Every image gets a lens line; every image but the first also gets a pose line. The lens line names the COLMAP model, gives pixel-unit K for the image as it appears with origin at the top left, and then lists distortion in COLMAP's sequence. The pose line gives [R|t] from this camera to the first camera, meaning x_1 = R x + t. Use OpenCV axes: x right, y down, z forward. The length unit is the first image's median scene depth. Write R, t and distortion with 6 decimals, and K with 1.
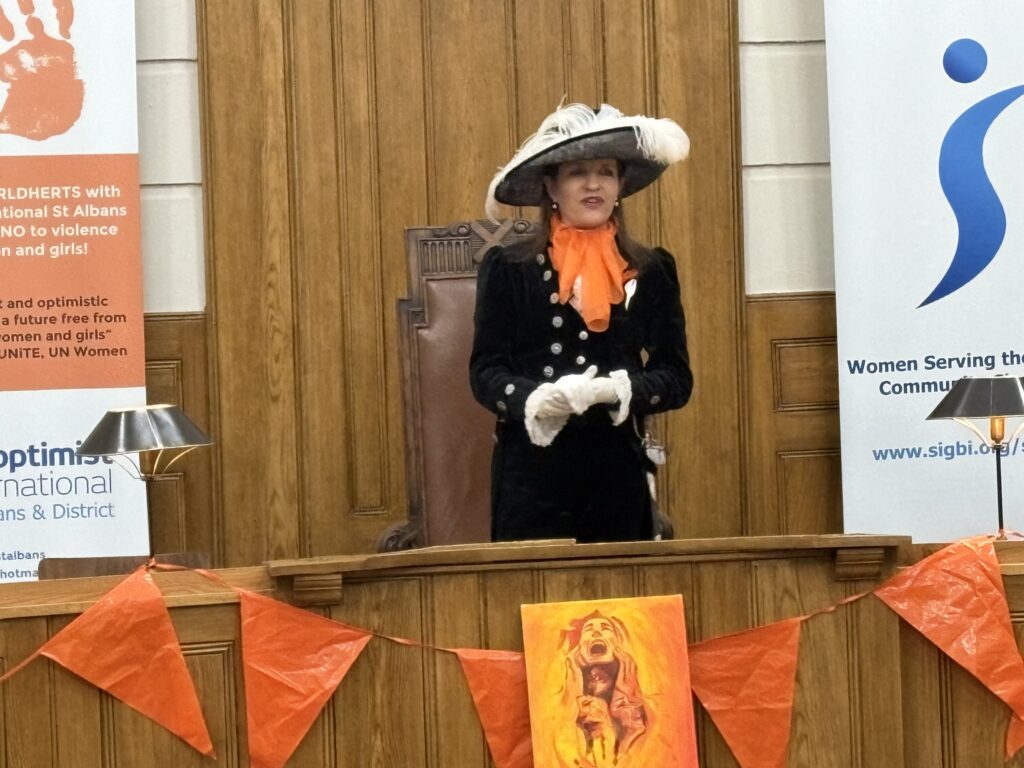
lens RADIAL K [[4079.0, 0, 512.0], [0, 4079.0, 384.0], [0, 0, 1]] dist [0.133258, 3.139503]
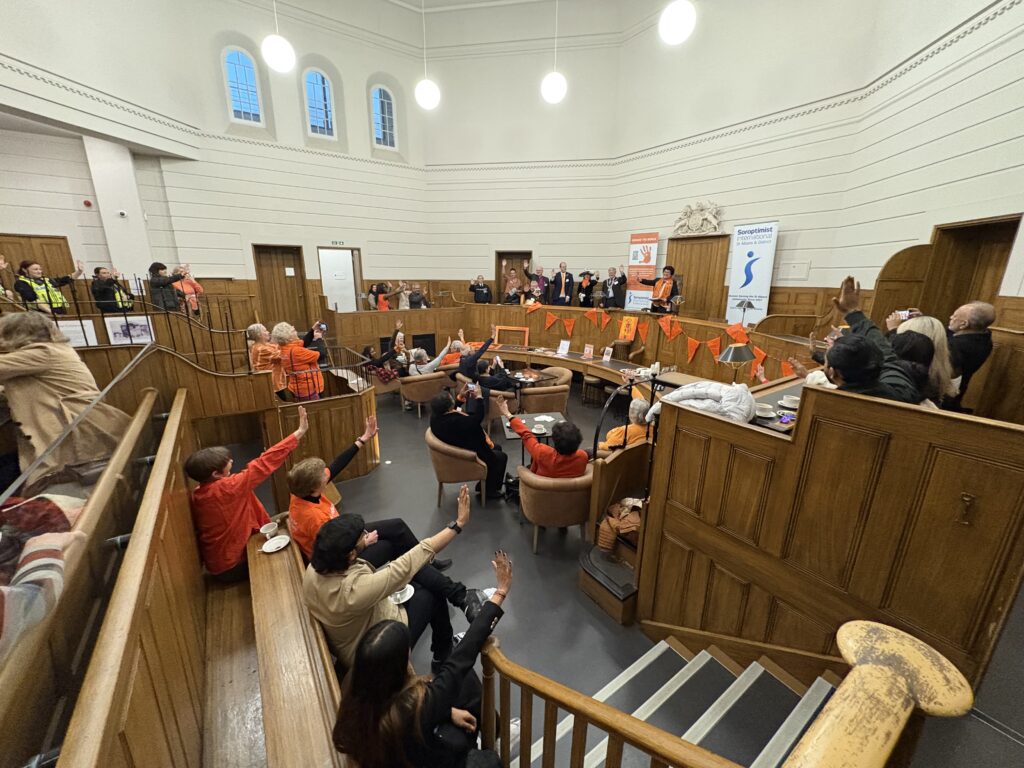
lens RADIAL K [[407.4, 0, 512.0], [0, 407.4, 384.0], [0, 0, 1]] dist [0.000086, 0.000028]
pose [[0.484271, 0.264959, -0.833833, 0.689435], [-0.059774, 0.960835, 0.270599, -0.033685], [0.872874, -0.081202, 0.481142, 0.311395]]
